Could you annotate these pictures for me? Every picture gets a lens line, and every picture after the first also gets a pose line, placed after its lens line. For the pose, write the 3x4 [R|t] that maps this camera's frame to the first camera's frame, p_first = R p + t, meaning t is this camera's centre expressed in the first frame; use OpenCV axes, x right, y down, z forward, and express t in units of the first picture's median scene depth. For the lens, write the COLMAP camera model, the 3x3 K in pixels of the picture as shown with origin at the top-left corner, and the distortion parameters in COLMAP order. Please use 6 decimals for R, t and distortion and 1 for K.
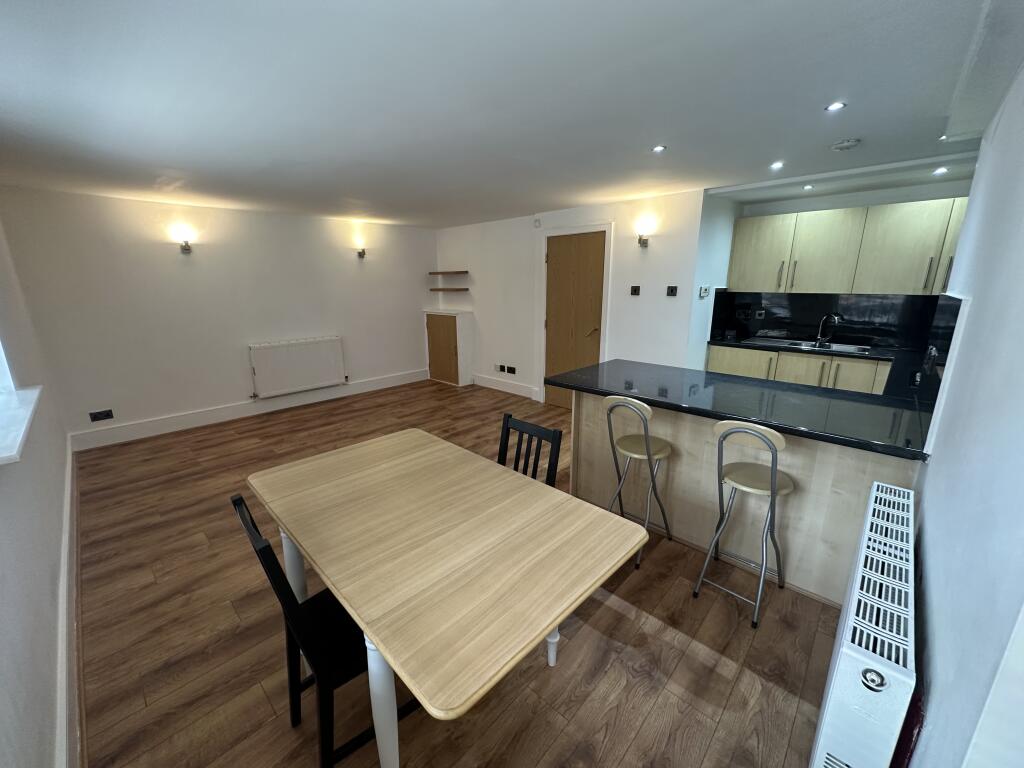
lens RADIAL K [[407.2, 0, 510.7], [0, 407.2, 384.0], [0, 0, 1]] dist [-0.002447, 0.000224]
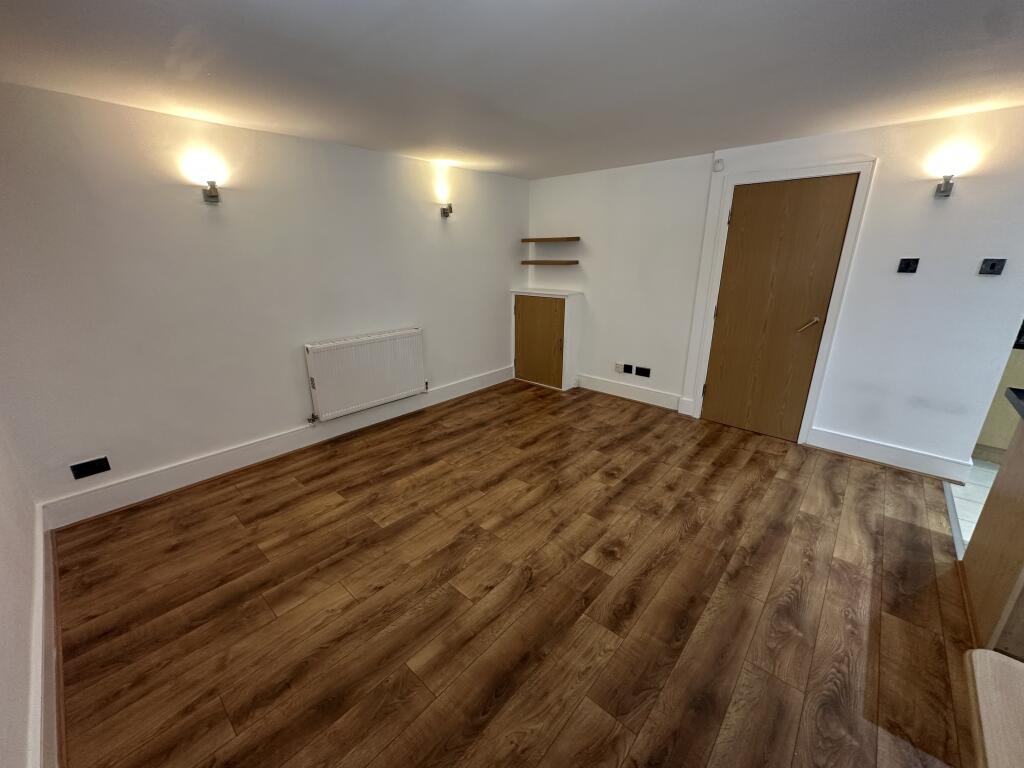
lens RADIAL K [[407.2, 0, 510.7], [0, 407.2, 384.0], [0, 0, 1]] dist [-0.002447, 0.000224]
pose [[0.999719, -0.004020, 0.023362, -0.310851], [0.002525, 0.997966, 0.063699, -0.071977], [-0.023571, -0.063622, 0.997696, 0.306033]]
